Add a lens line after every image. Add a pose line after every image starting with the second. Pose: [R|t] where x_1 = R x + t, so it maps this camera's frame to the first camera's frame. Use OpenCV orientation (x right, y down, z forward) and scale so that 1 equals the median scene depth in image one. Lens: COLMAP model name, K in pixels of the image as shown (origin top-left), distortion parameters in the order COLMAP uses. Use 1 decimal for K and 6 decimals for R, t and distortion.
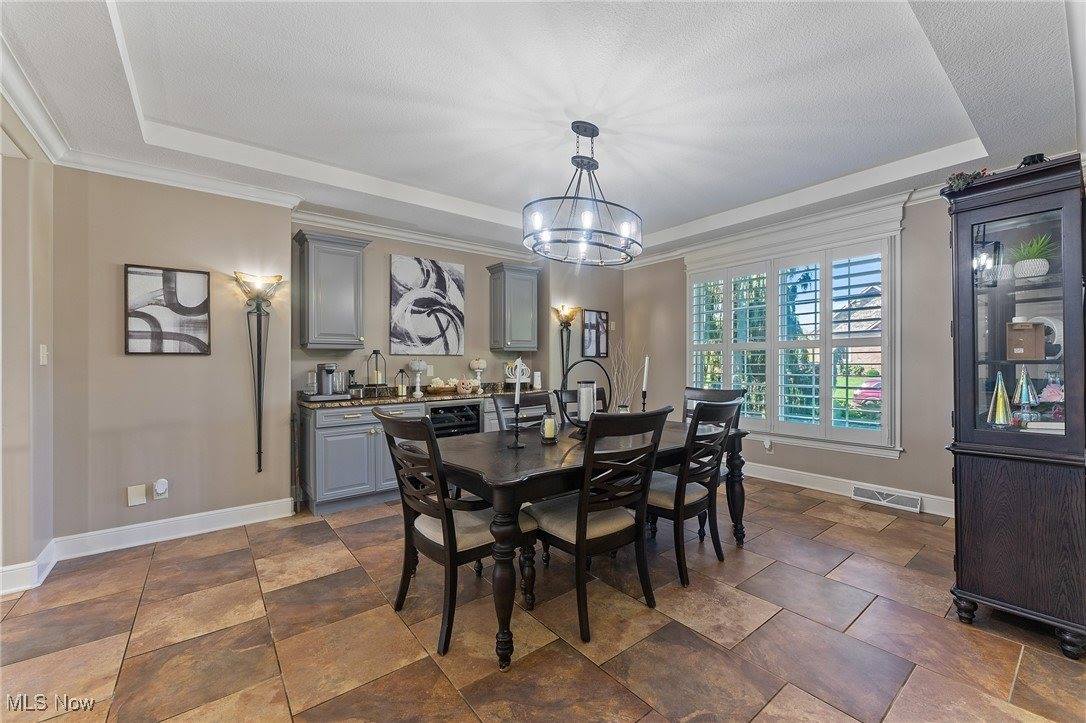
lens RADIAL K [[435.5, 0, 544.7], [0, 435.5, 361.7], [0, 0, 1]] dist [-0.000249, 0.000379]
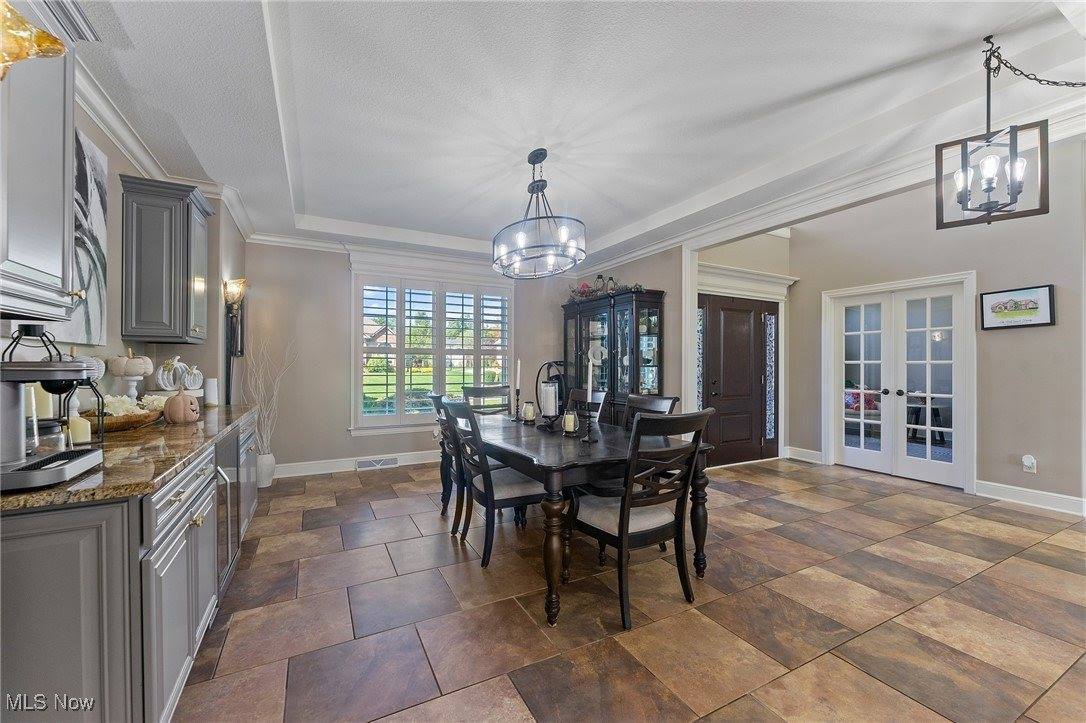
lens RADIAL K [[435.5, 0, 538.6], [0, 435.5, 364.0], [0, 0, 1]] dist [-0.000249, 0.000379]
pose [[0.179504, 0.009795, 0.983708, -0.793360], [-0.005690, 0.999944, -0.008919, 0.008271], [-0.983741, -0.003996, 0.179550, 0.627387]]
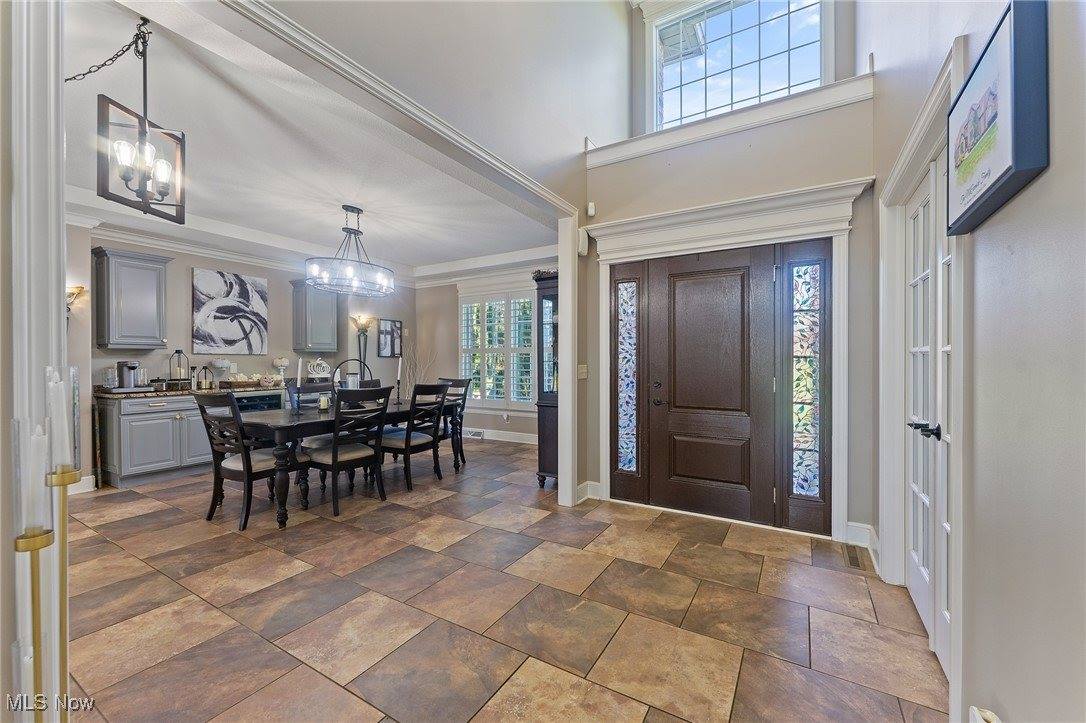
lens RADIAL K [[435.5, 0, 546.9], [0, 435.5, 367.6], [0, 0, 1]] dist [-0.000249, 0.000379]
pose [[0.934387, -0.000867, 0.356260, 0.144670], [-0.004558, 0.999886, 0.014386, -0.000659], [-0.356231, -0.015065, 0.934276, -0.533544]]
